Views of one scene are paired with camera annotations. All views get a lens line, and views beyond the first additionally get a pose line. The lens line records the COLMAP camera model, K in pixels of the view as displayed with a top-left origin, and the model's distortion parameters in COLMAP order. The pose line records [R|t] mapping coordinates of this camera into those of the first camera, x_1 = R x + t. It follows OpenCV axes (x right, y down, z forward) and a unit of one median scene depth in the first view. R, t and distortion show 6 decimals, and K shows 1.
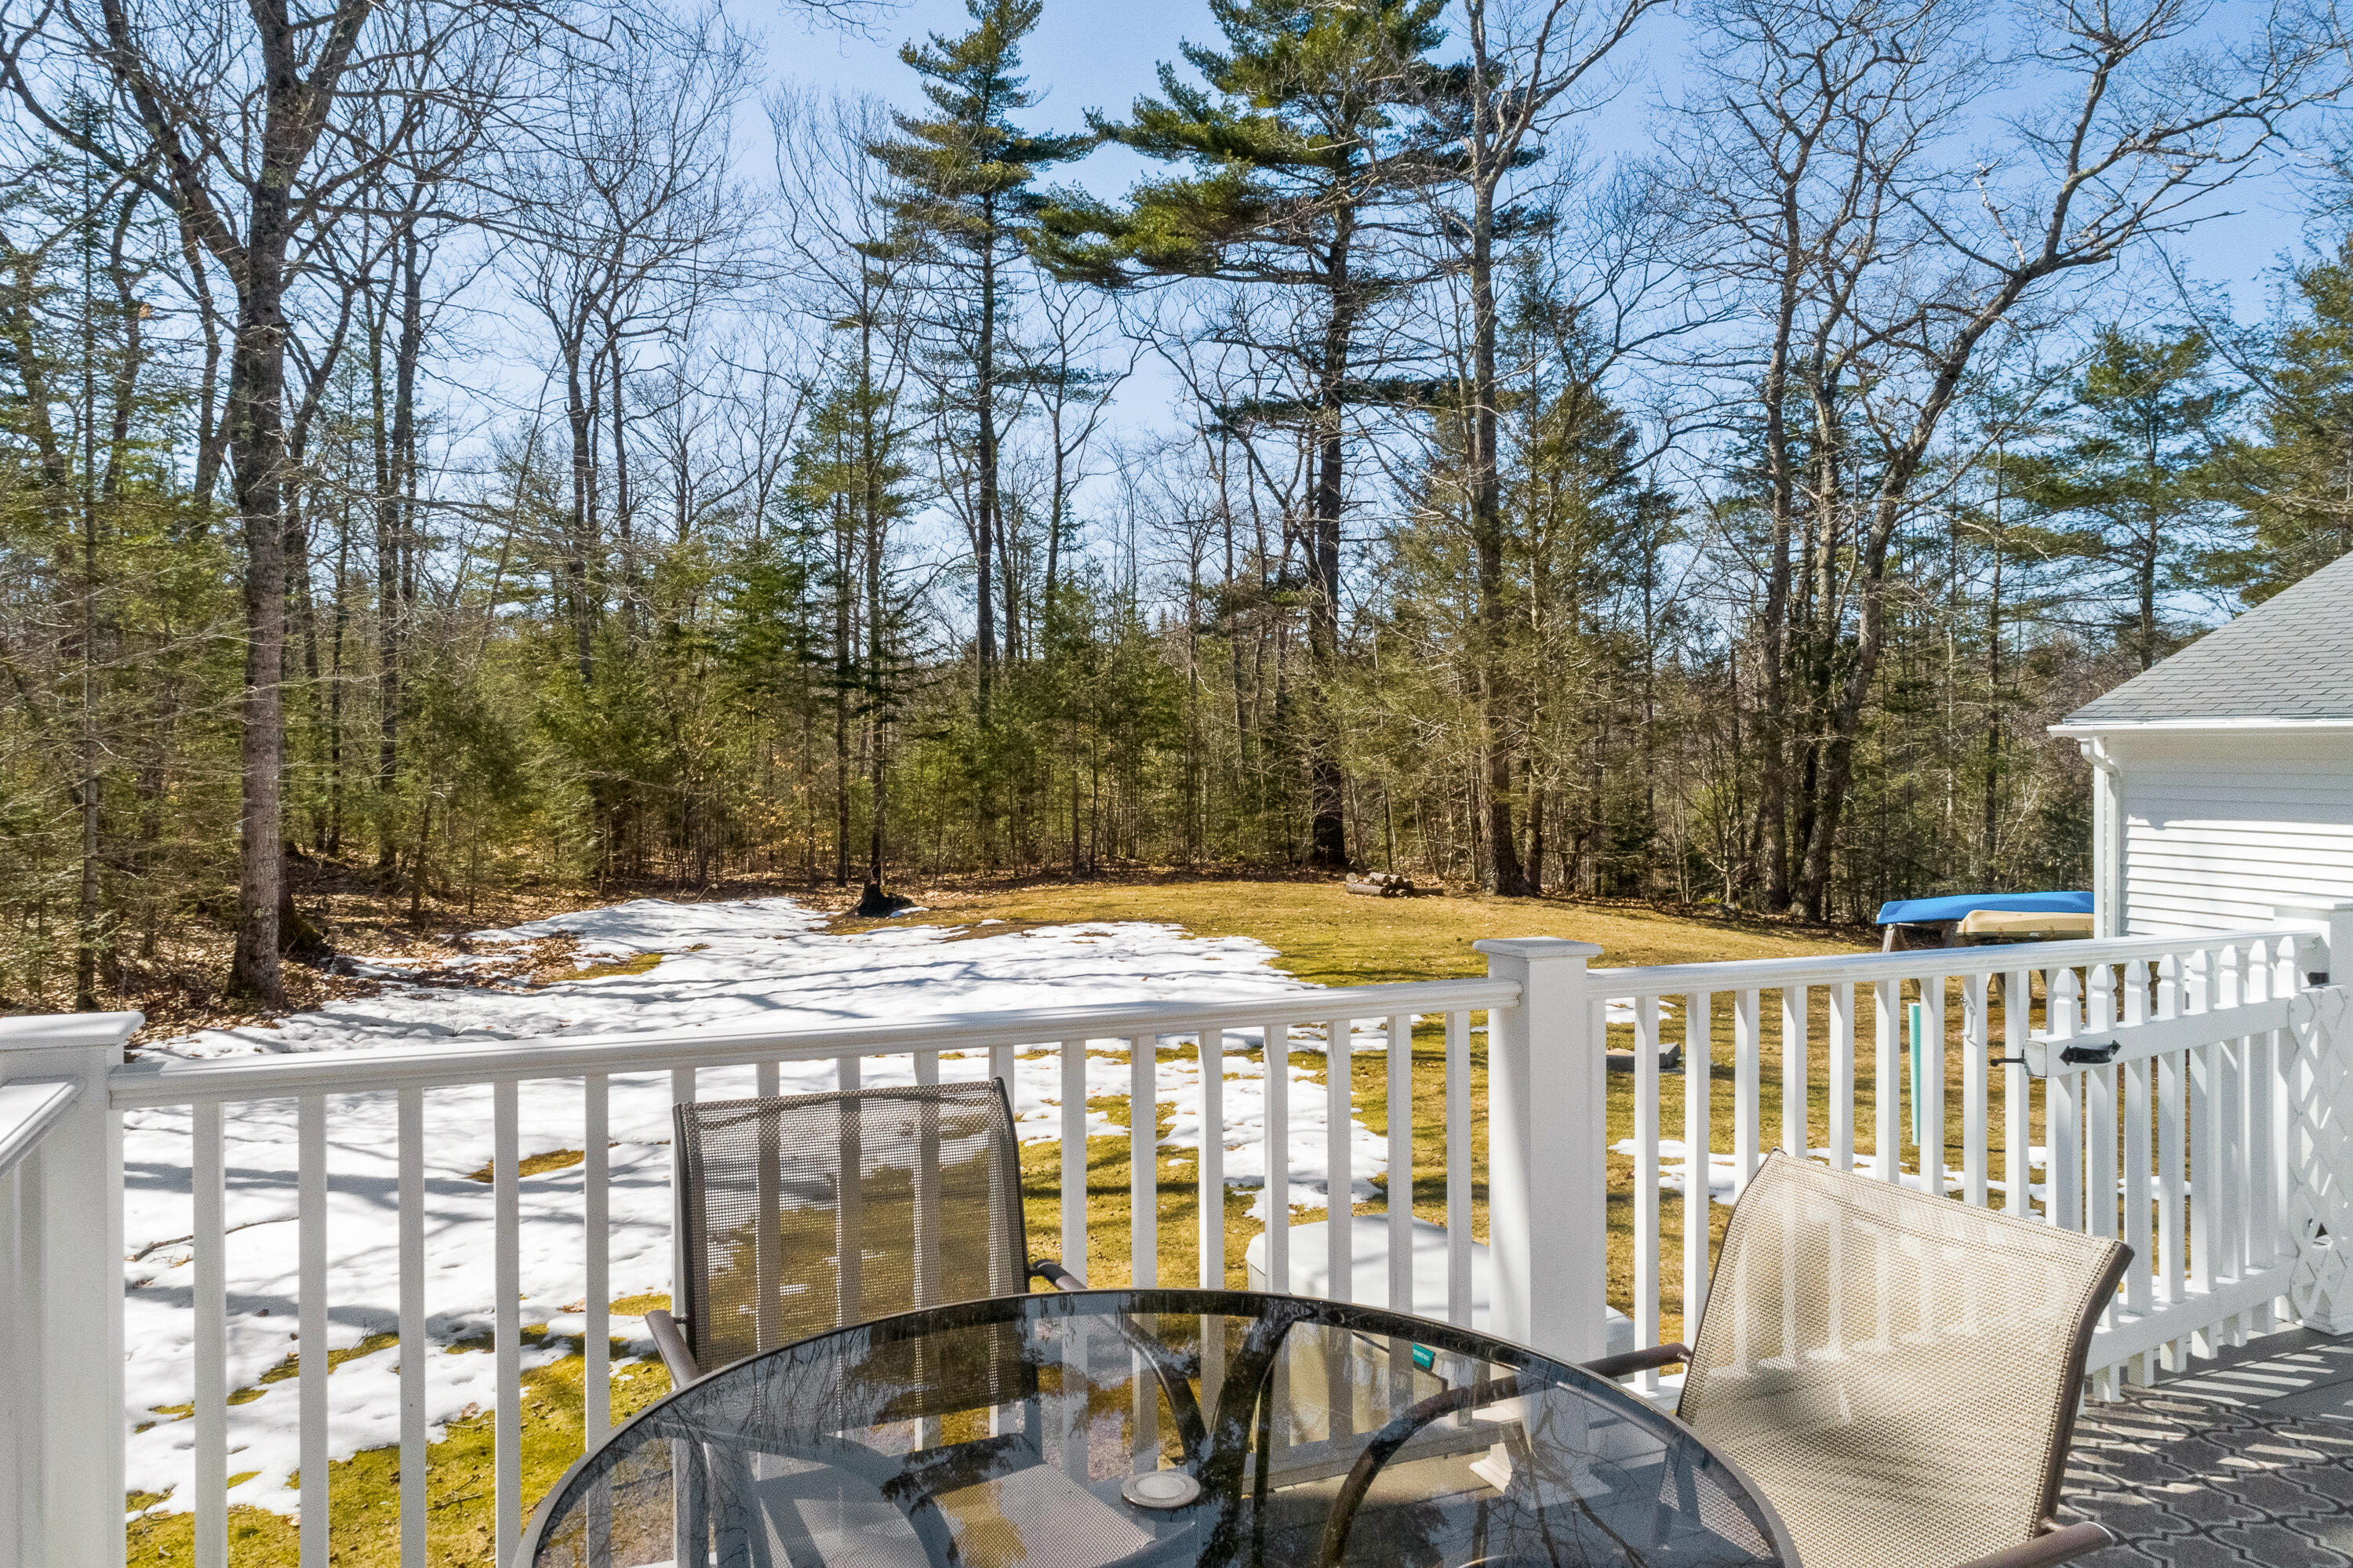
lens RADIAL K [[1599.6, 0, 1173.6], [0, 1599.6, 746.3], [0, 0, 1]] dist [0.002596, -0.001589]
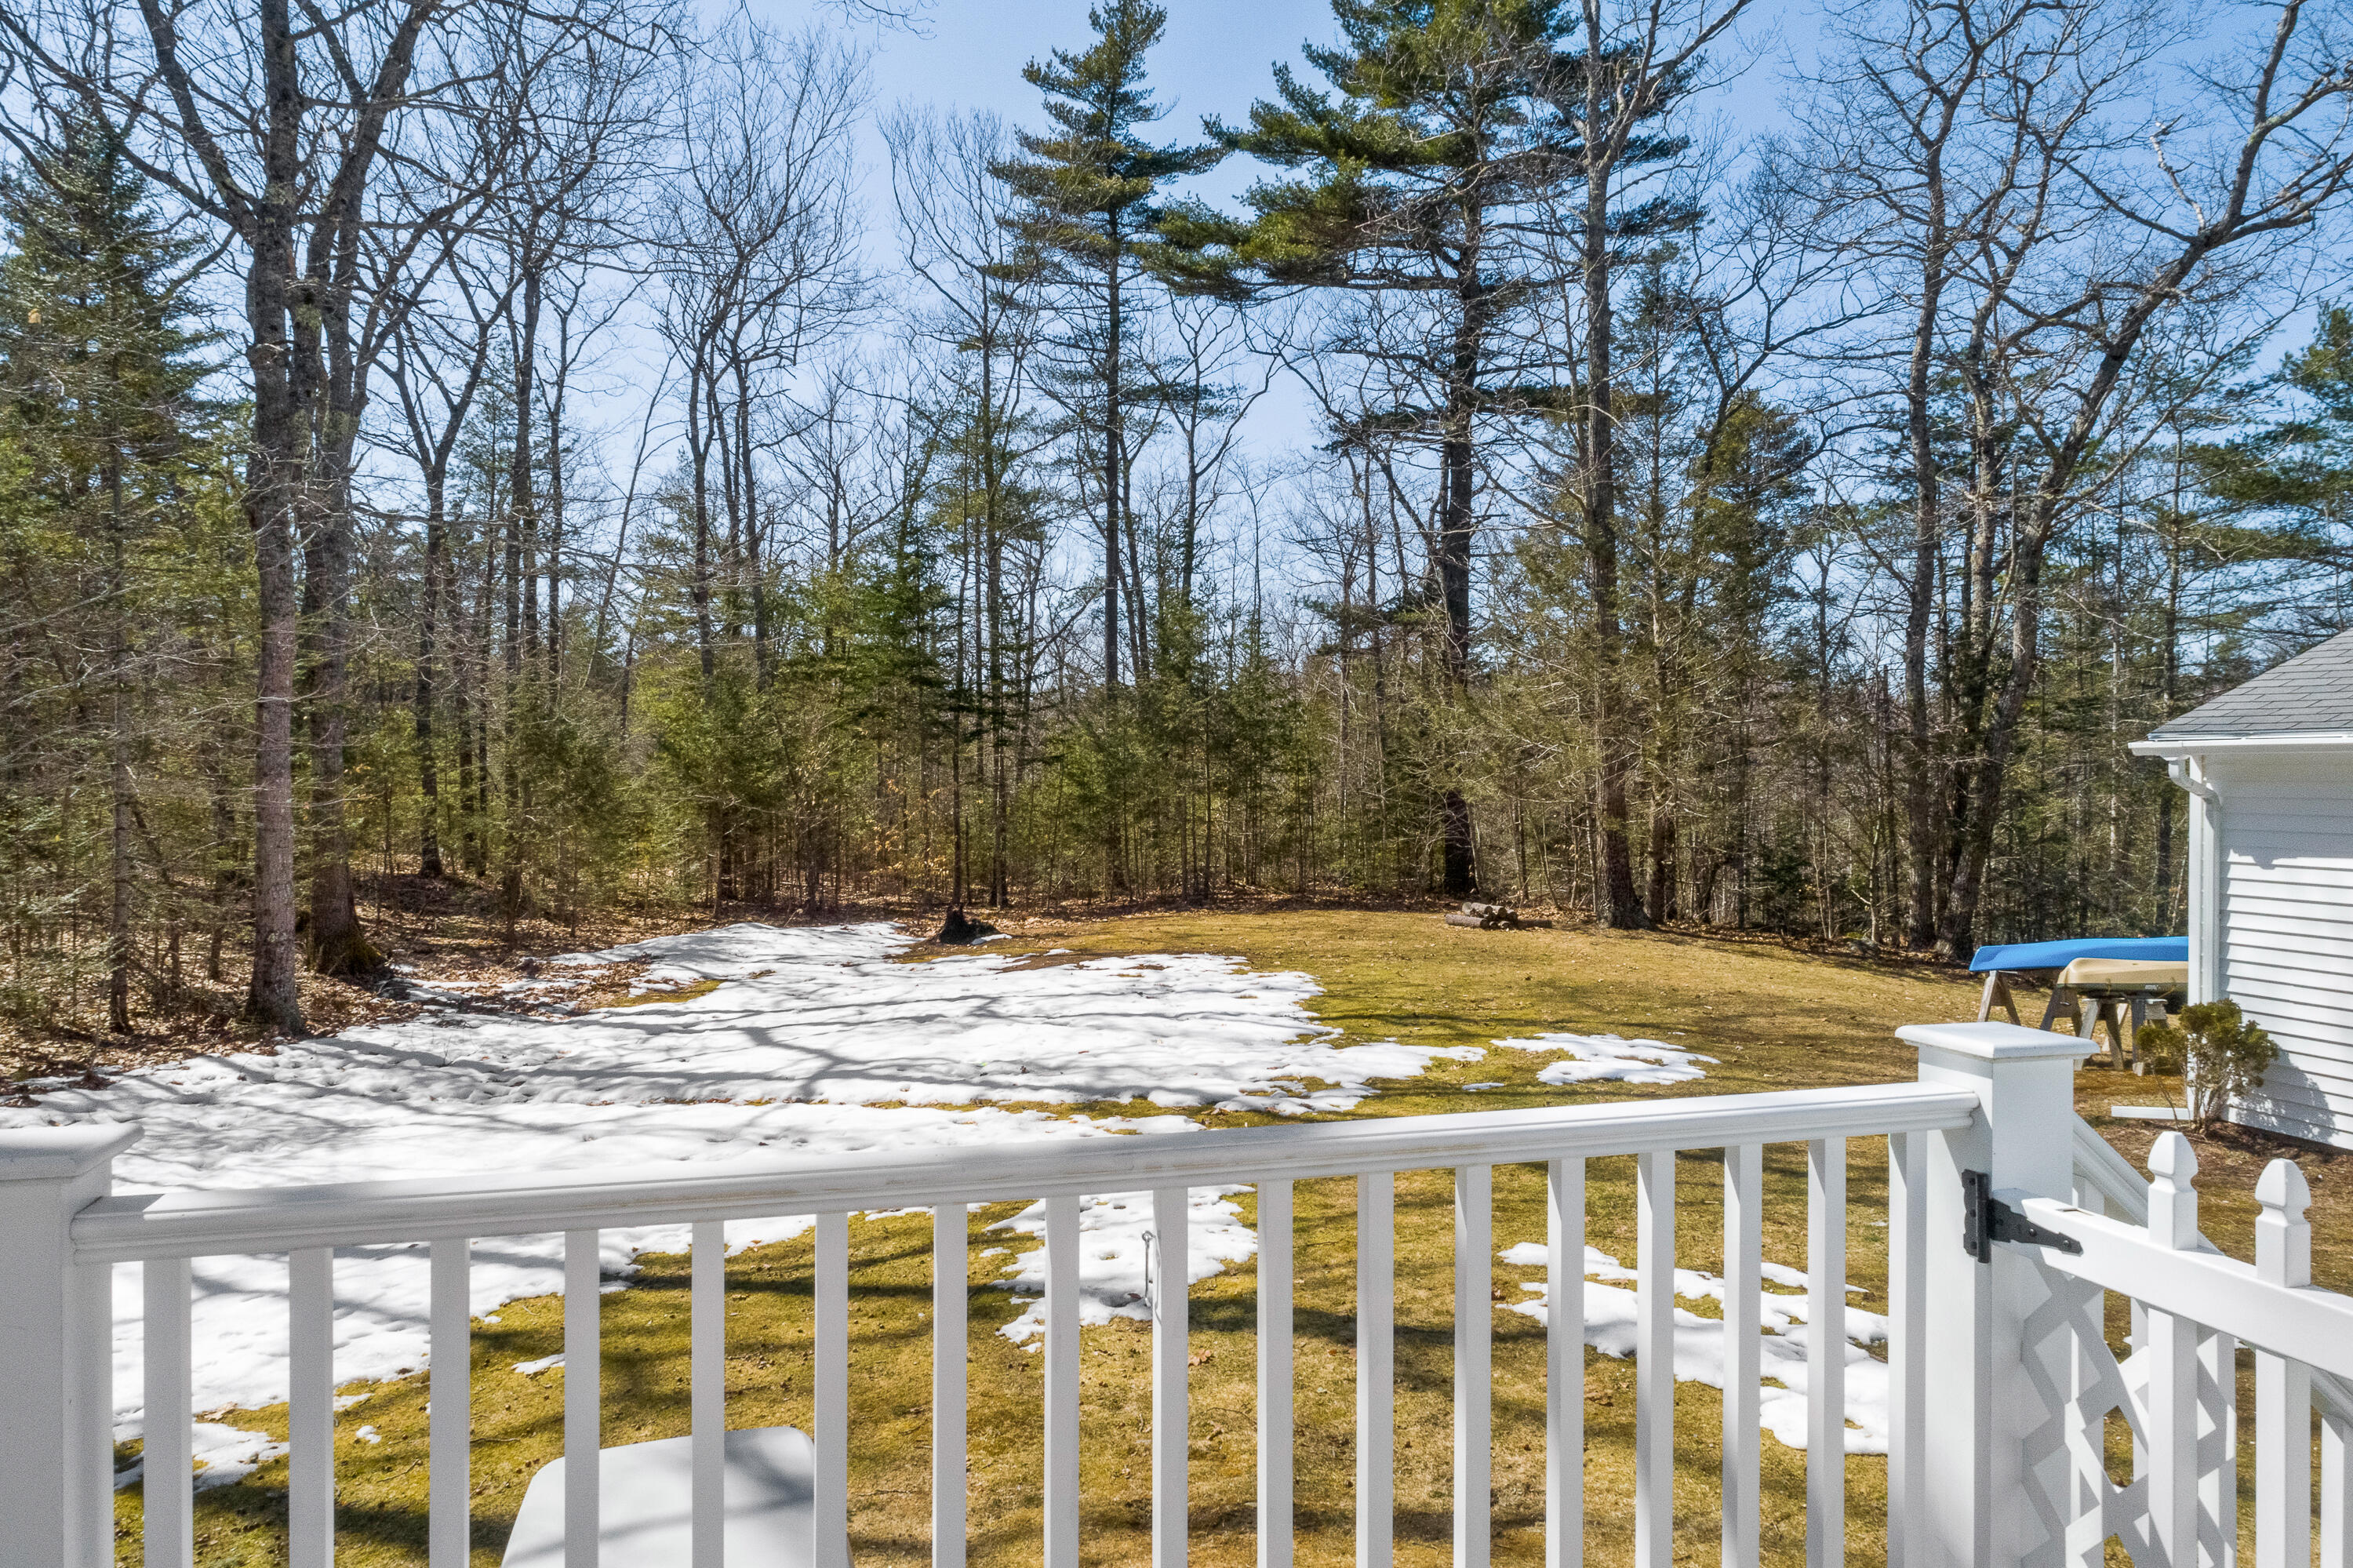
lens RADIAL K [[1591.0, 0, 1176.5], [0, 1591.0, 784.0], [0, 0, 1]] dist [-0.002182, 0.003811]
pose [[0.993864, -0.000075, -0.110607, 0.037256], [0.000990, 0.999966, 0.008223, 0.000414], [0.110602, -0.008282, 0.993830, 0.032147]]
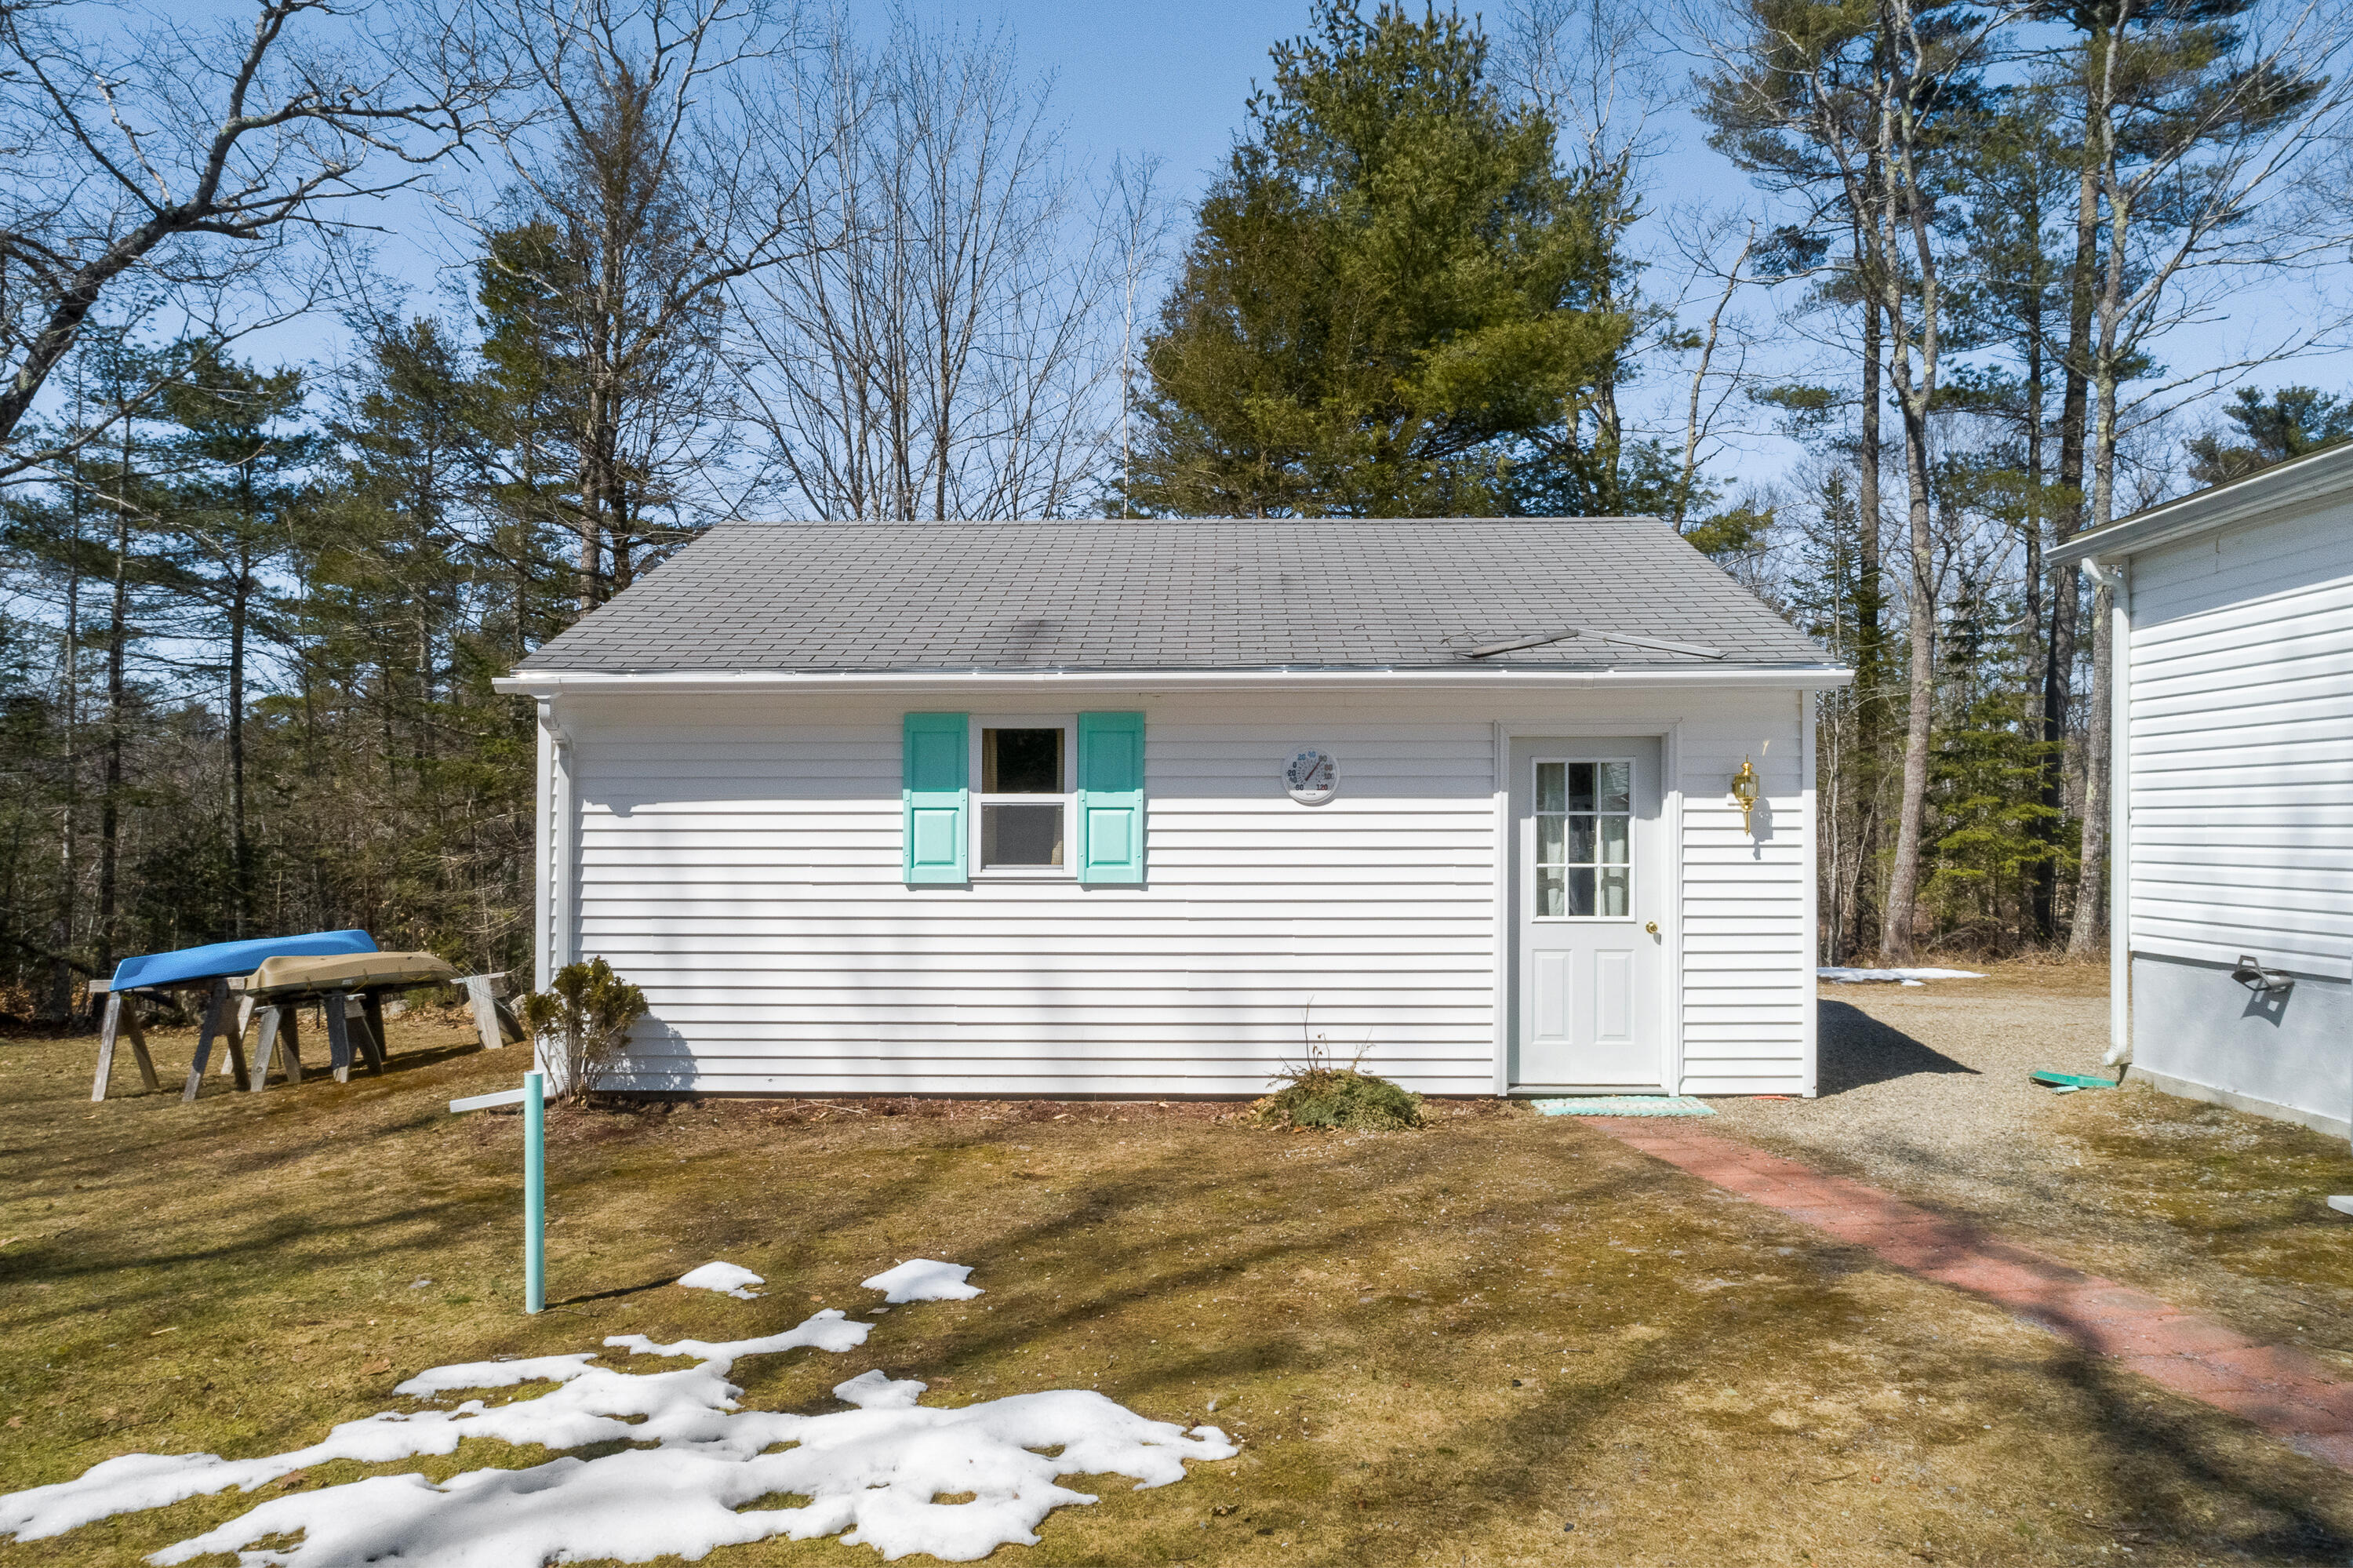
lens RADIAL K [[1614.2, 0, 1176.5], [0, 1614.2, 784.0], [0, 0, 1]] dist [0.001532, 0.005051]
pose [[0.435787, 0.025957, 0.899675, 0.005155], [-0.003090, 0.999621, -0.027344, 0.013909], [-0.900044, 0.009136, 0.435703, 0.100608]]
